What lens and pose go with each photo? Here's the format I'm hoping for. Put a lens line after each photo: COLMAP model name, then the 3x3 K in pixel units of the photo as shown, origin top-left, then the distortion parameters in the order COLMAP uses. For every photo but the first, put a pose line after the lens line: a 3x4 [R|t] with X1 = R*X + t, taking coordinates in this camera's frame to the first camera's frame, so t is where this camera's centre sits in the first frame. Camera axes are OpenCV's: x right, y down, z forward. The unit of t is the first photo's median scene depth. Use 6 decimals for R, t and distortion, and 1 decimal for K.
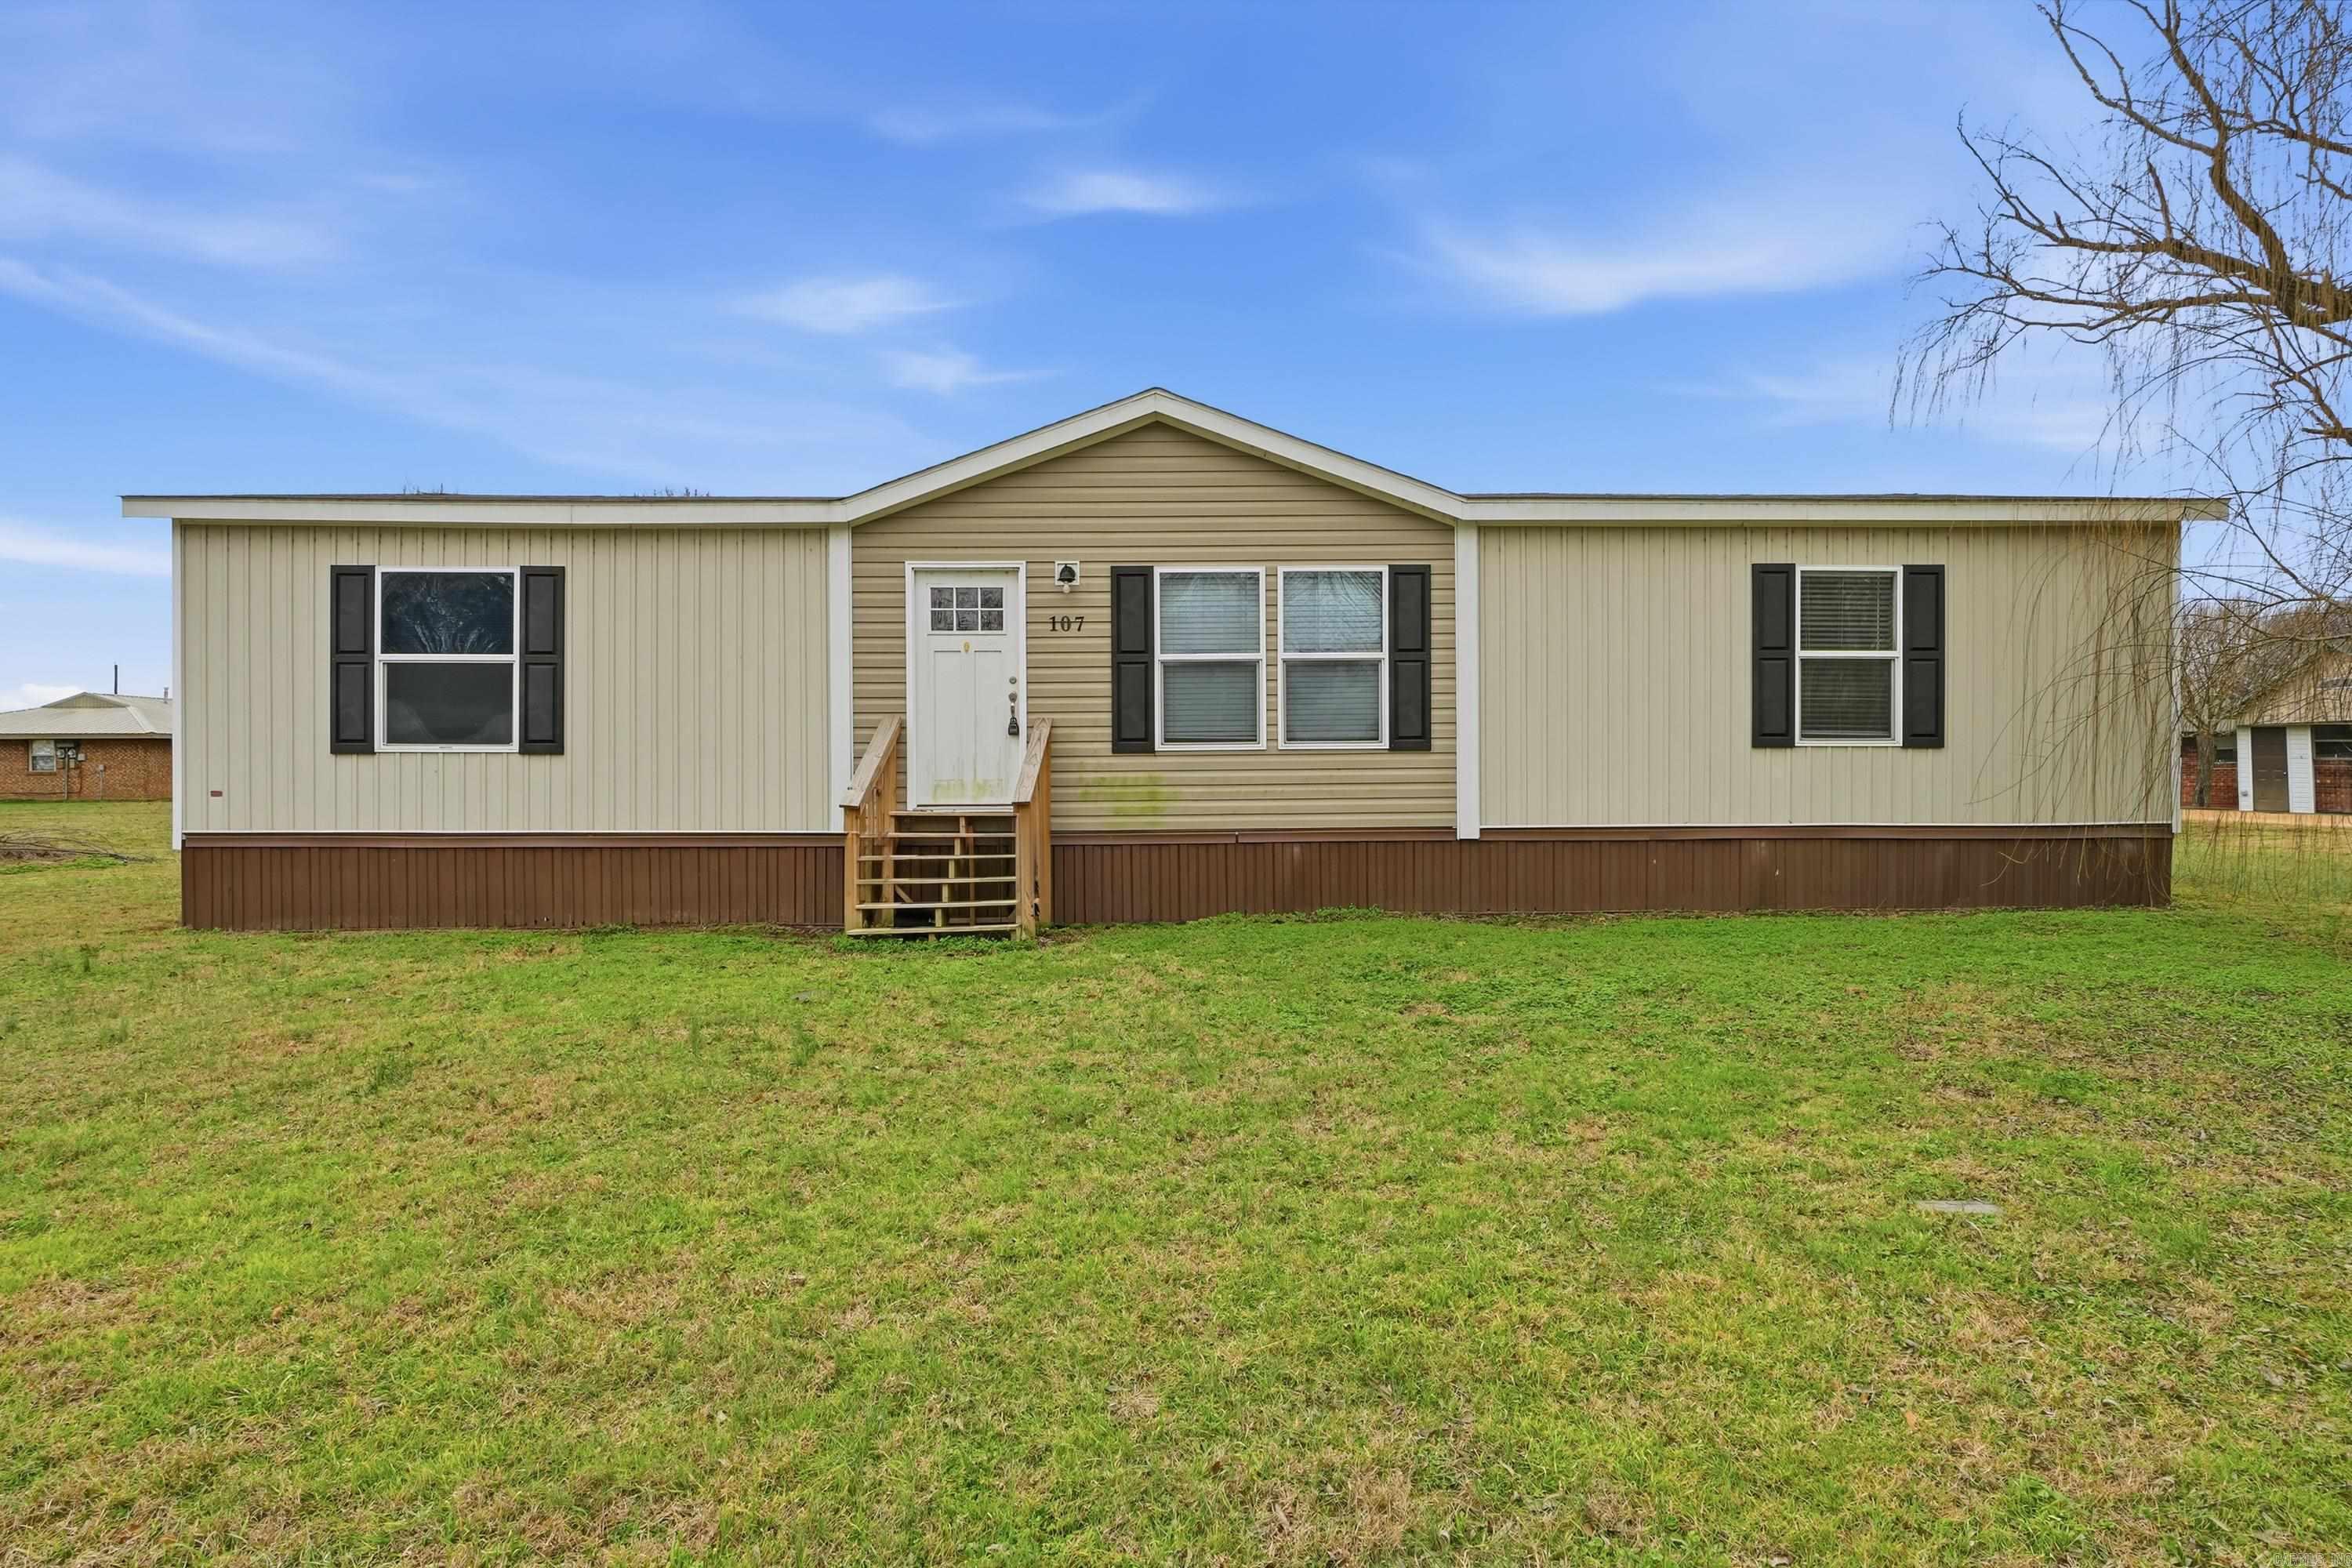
lens RADIAL K [[1408.0, 0, 1176.1], [0, 1408.0, 752.1], [0, 0, 1]] dist [0.004938, 0.001278]
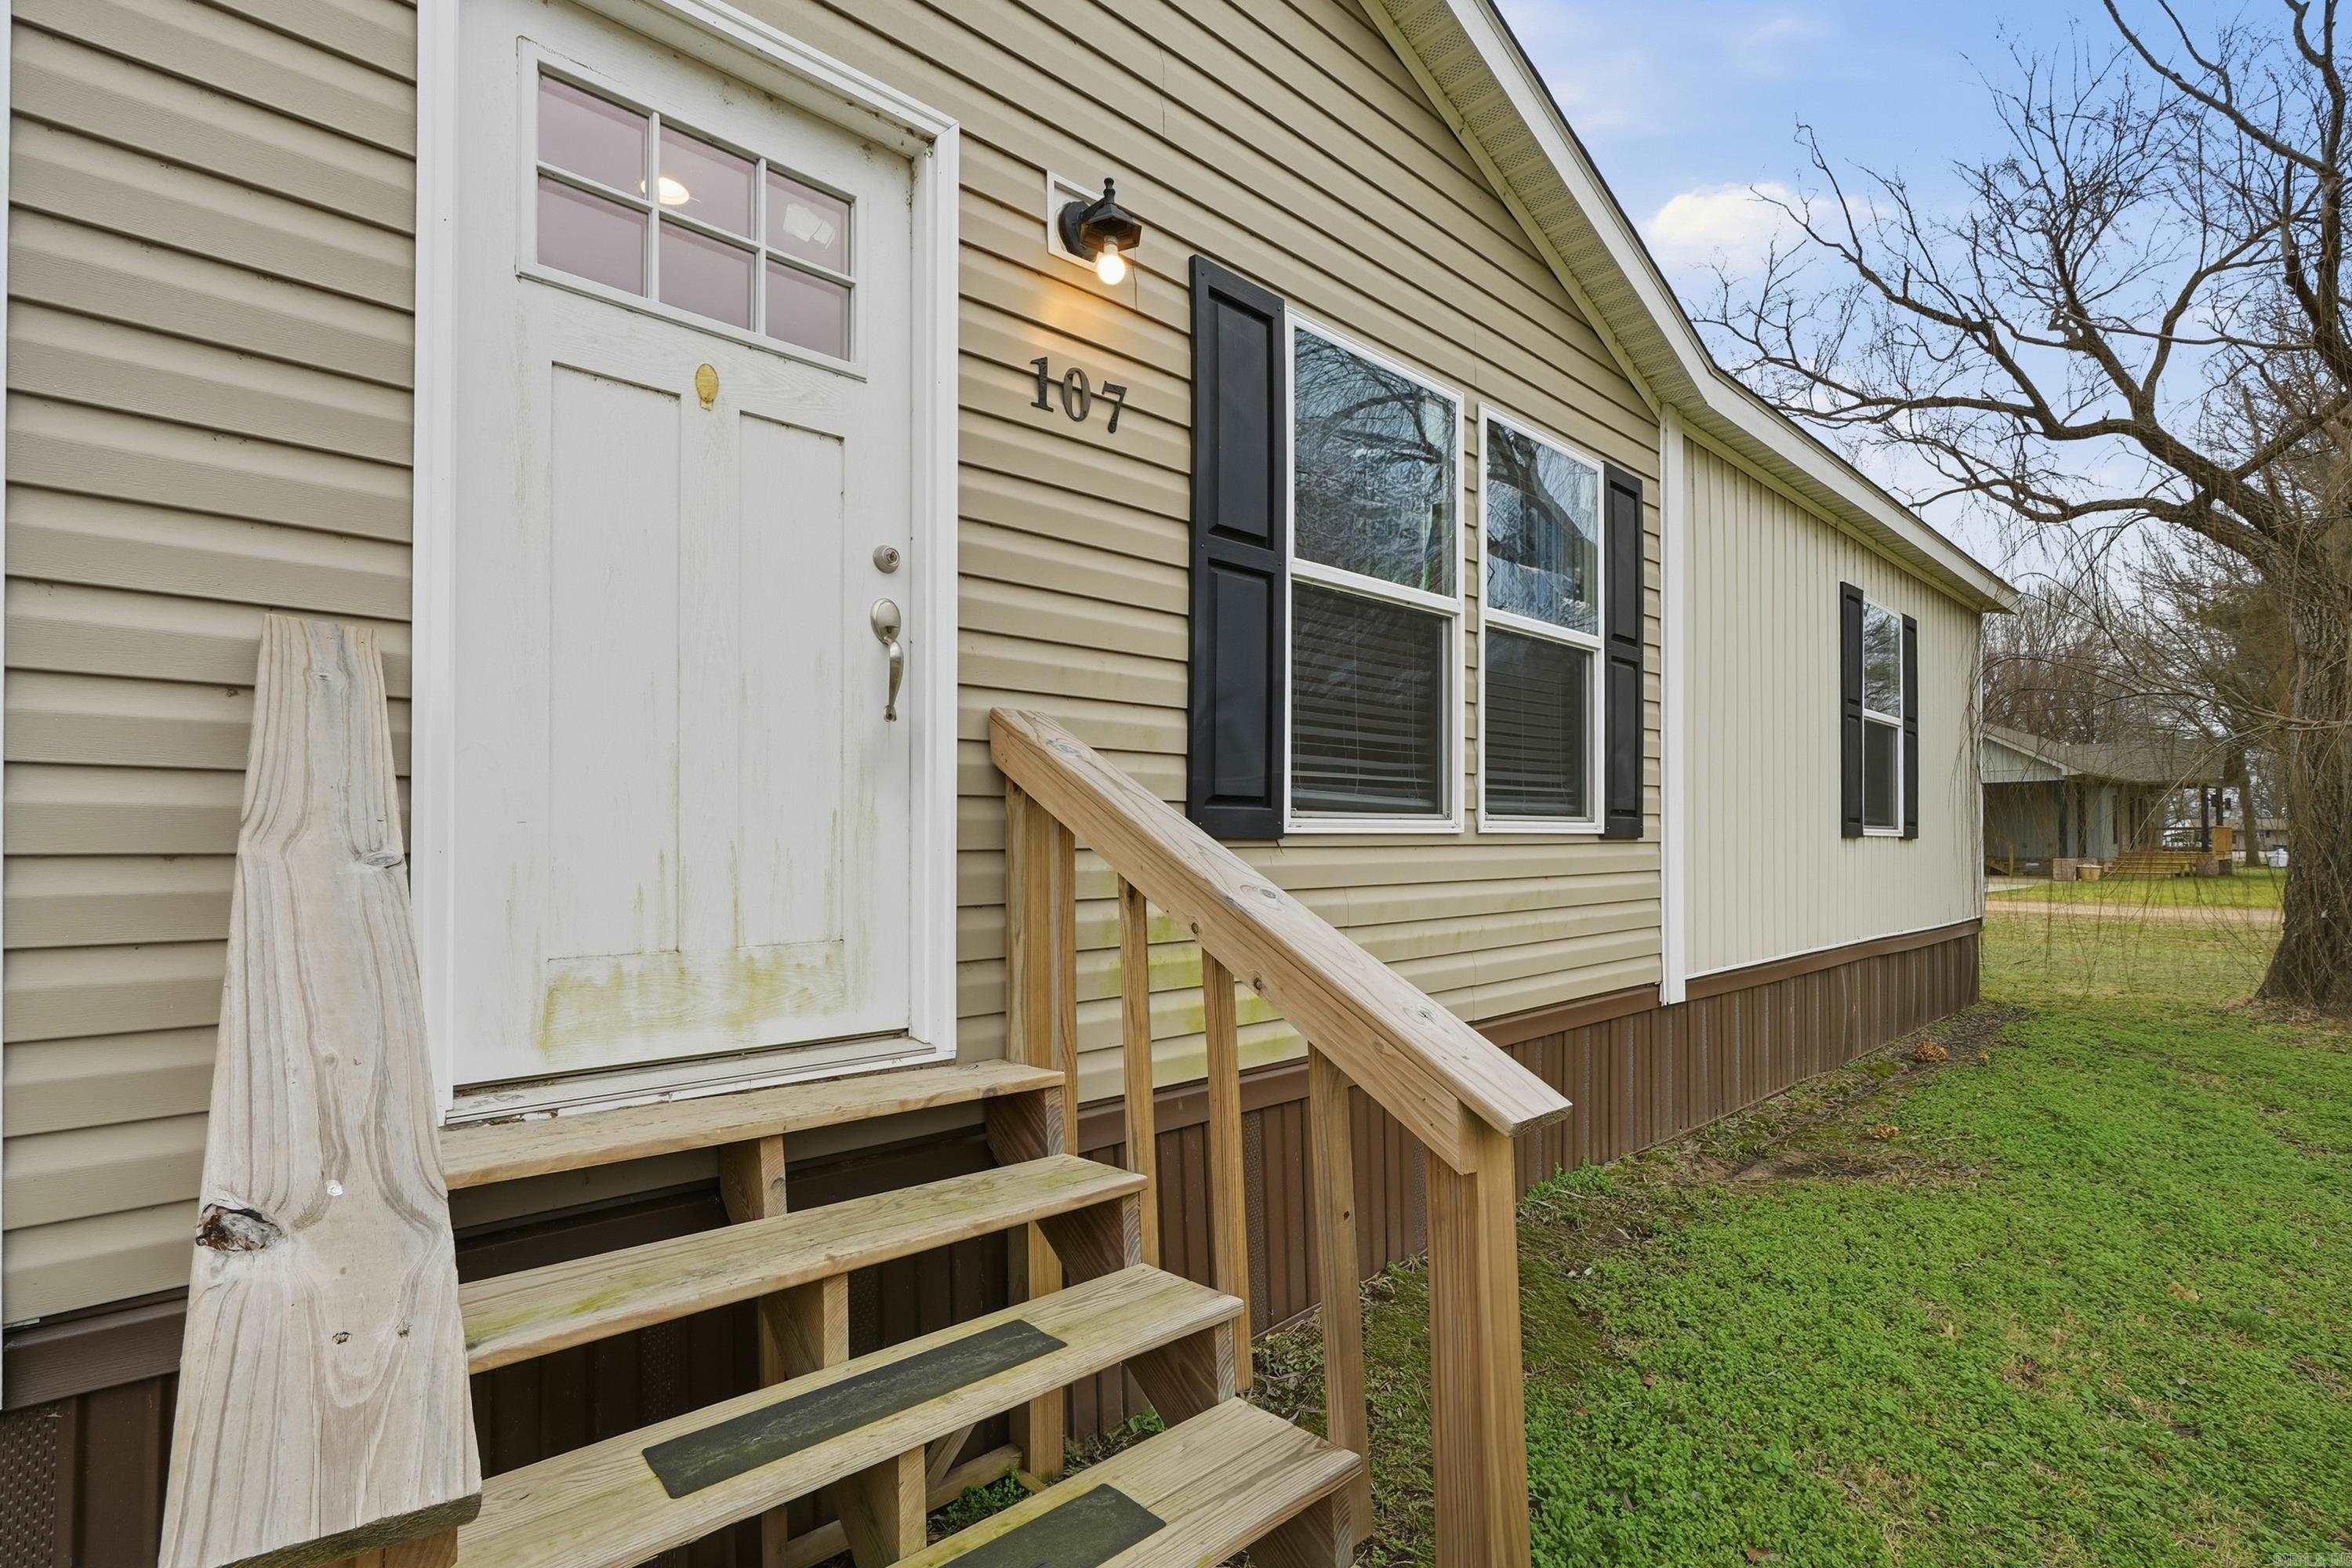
lens RADIAL K [[1060.2, 0, 1167.9], [0, 1060.2, 830.4], [0, 0, 1]] dist [-0.001843, -0.000055]
pose [[0.769995, 0.011696, 0.637943, -0.202177], [-0.010279, 0.999930, -0.005926, 0.000016], [-0.637968, -0.001994, 0.770061, 0.814945]]
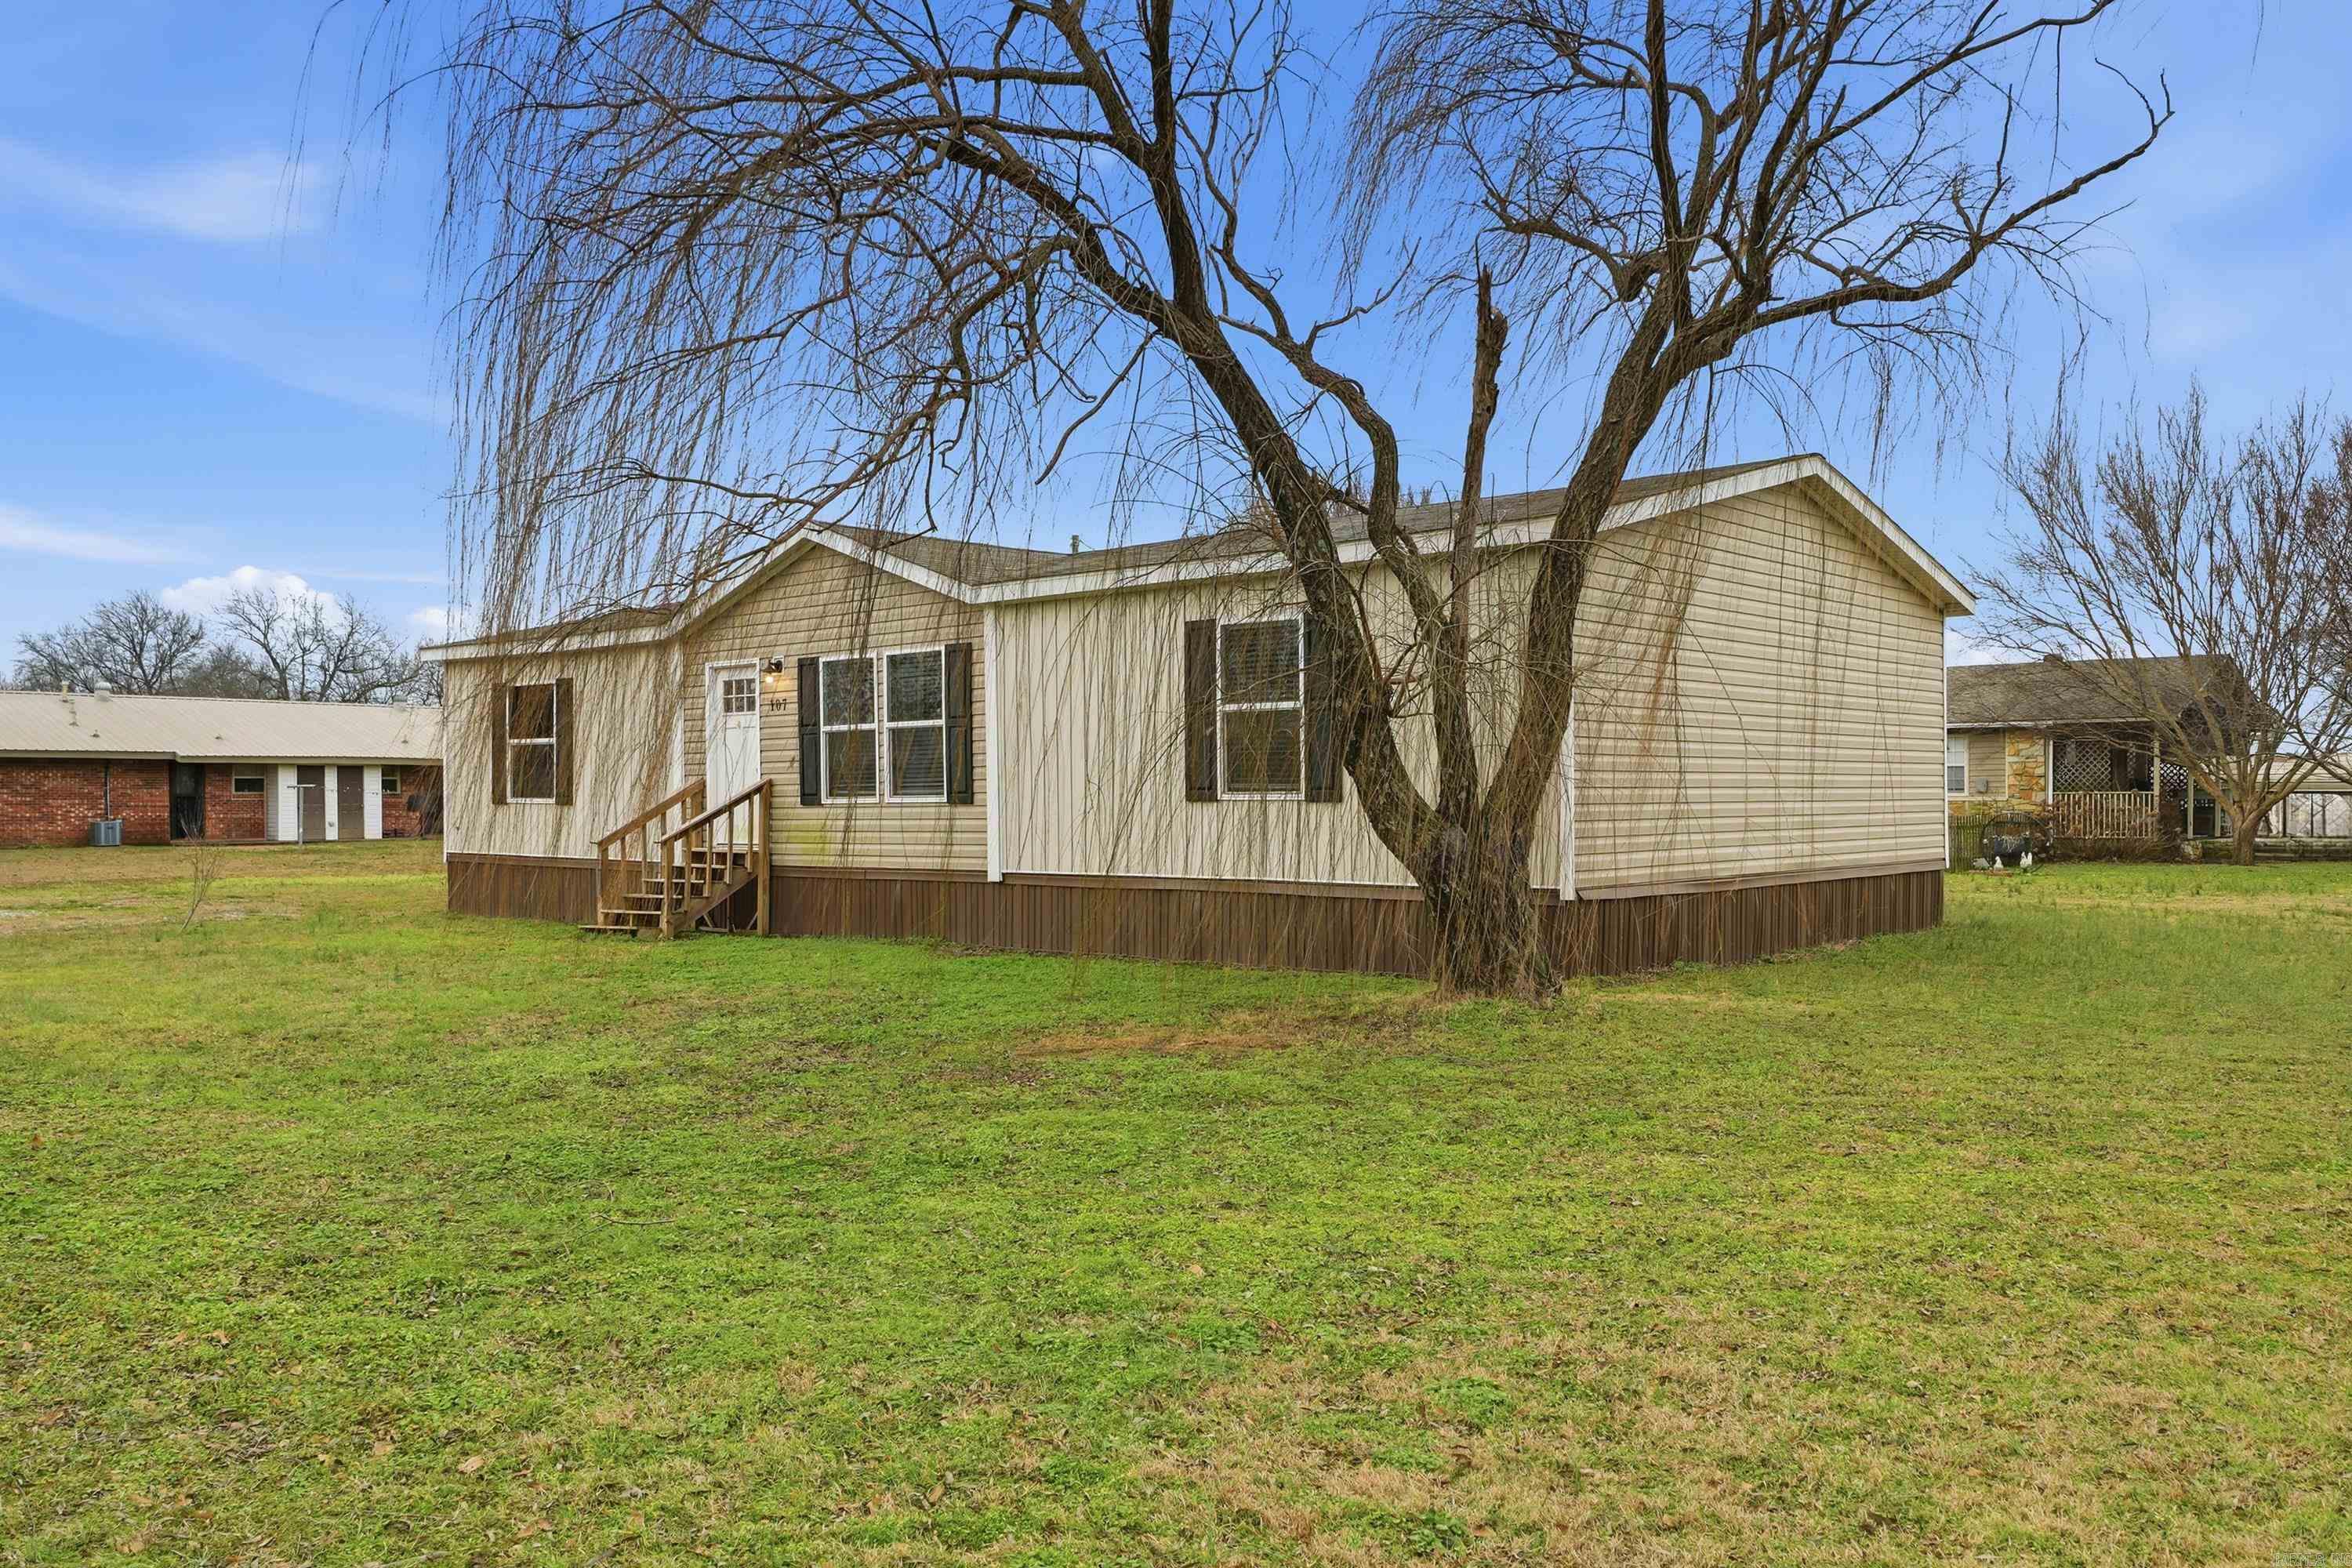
lens RADIAL K [[1808.9, 0, 1164.4], [0, 1808.9, 822.5], [0, 0, 1]] dist [0.081146, -0.000451]
pose [[0.726102, 0.009224, -0.687525, 1.314626], [0.000343, 0.999905, 0.013778, -0.006206], [0.687587, -0.010240, 0.726030, 0.036617]]
